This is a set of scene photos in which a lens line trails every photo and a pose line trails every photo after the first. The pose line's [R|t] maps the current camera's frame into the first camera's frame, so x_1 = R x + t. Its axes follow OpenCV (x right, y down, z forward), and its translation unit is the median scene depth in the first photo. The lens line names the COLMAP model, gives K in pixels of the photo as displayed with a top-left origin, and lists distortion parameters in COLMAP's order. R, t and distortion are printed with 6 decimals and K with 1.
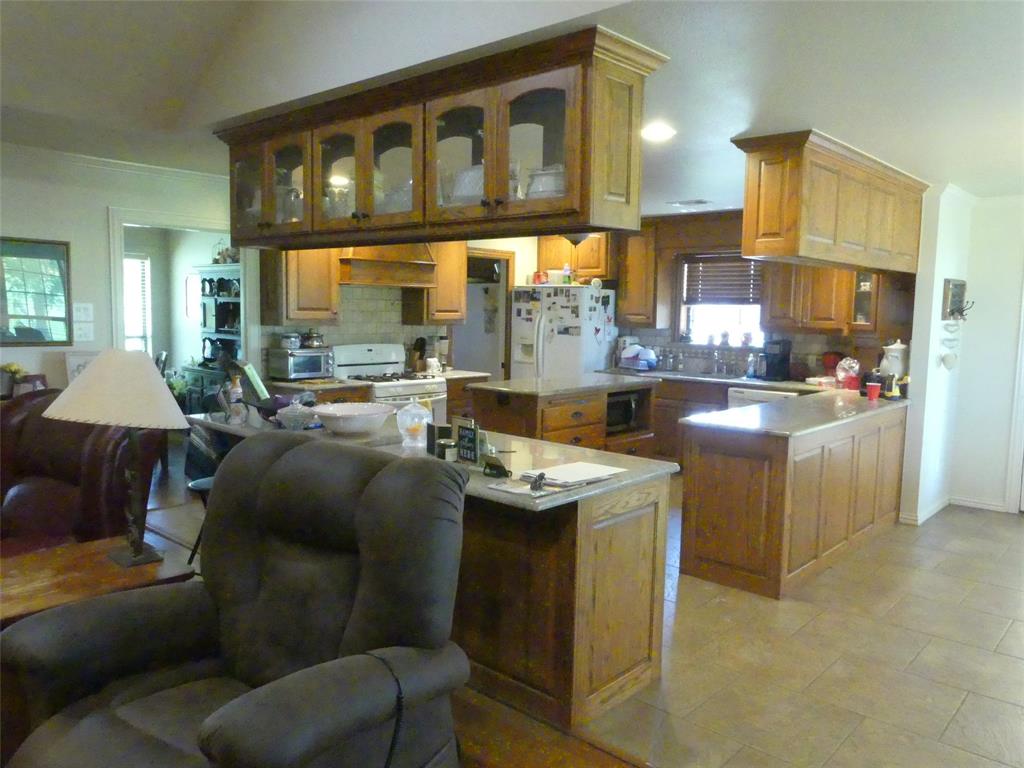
lens RADIAL K [[782.4, 0, 514.7], [0, 782.4, 390.0], [0, 0, 1]] dist [-0.021582, 0.029794]
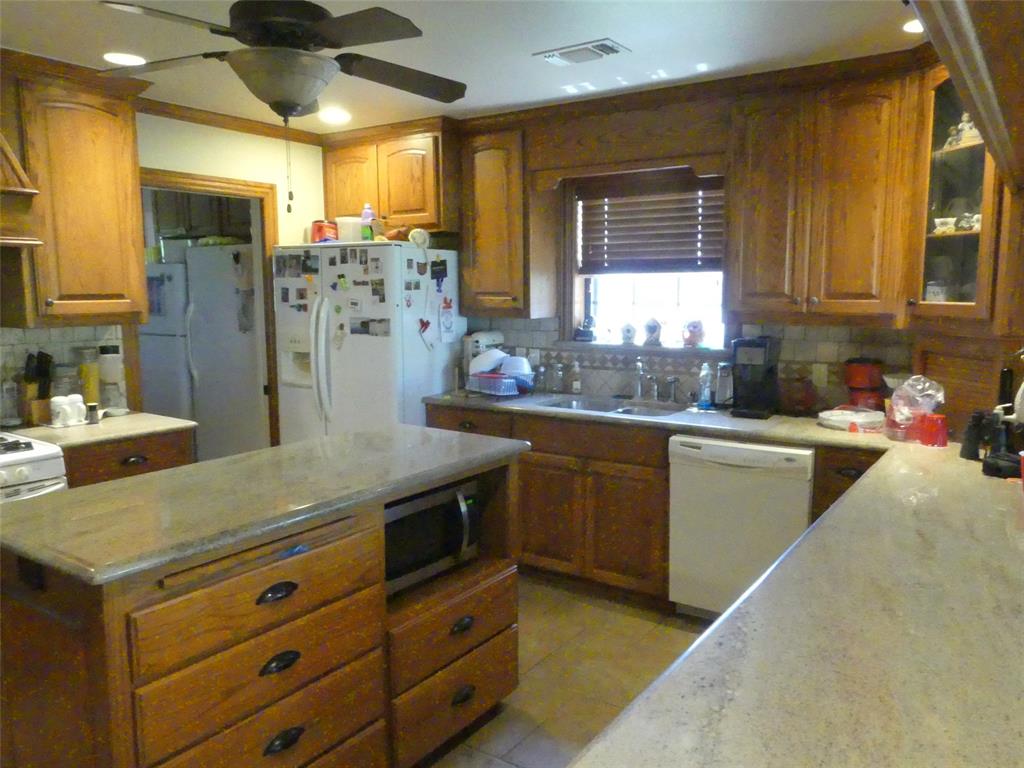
lens RADIAL K [[782.4, 0, 516.8], [0, 782.4, 391.8], [0, 0, 1]] dist [-0.021582, 0.029794]
pose [[0.991864, -0.037494, 0.121656, 0.103605], [0.033883, 0.998926, 0.031619, -0.045396], [-0.122711, -0.027240, 0.992069, 0.458068]]
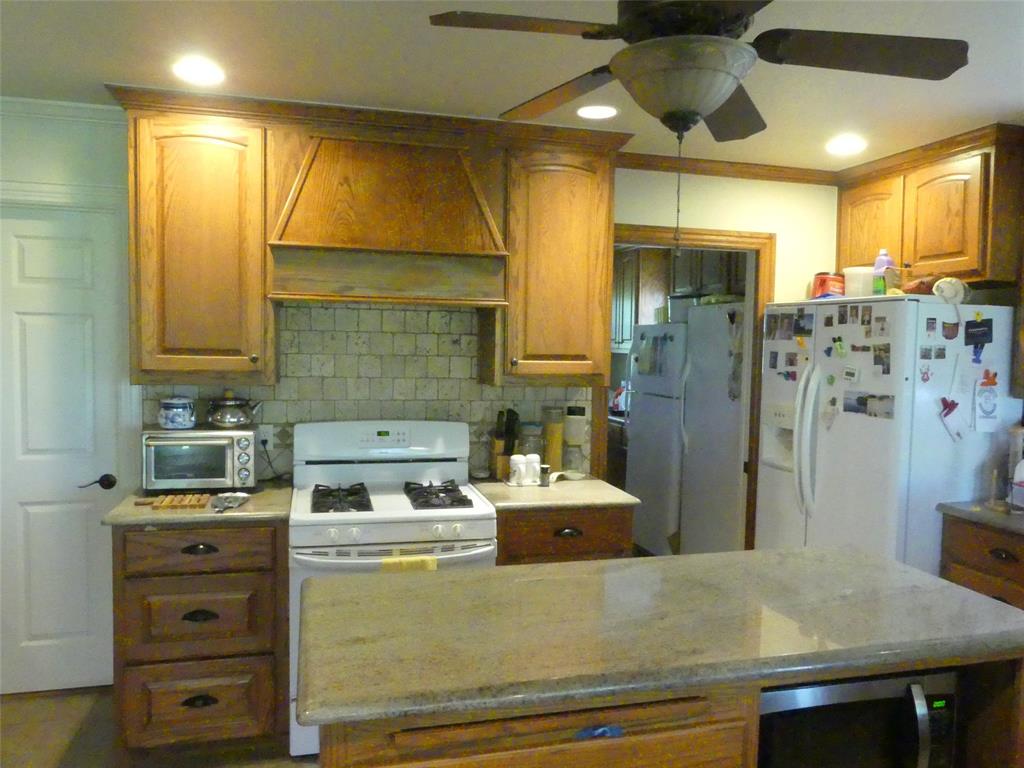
lens RADIAL K [[782.4, 0, 518.4], [0, 782.4, 388.8], [0, 0, 1]] dist [-0.021582, 0.029794]
pose [[0.840677, 0.028166, -0.540803, 0.139013], [-0.058202, 0.997561, -0.038520, -0.057838], [0.538399, 0.063859, 0.840267, 0.552758]]
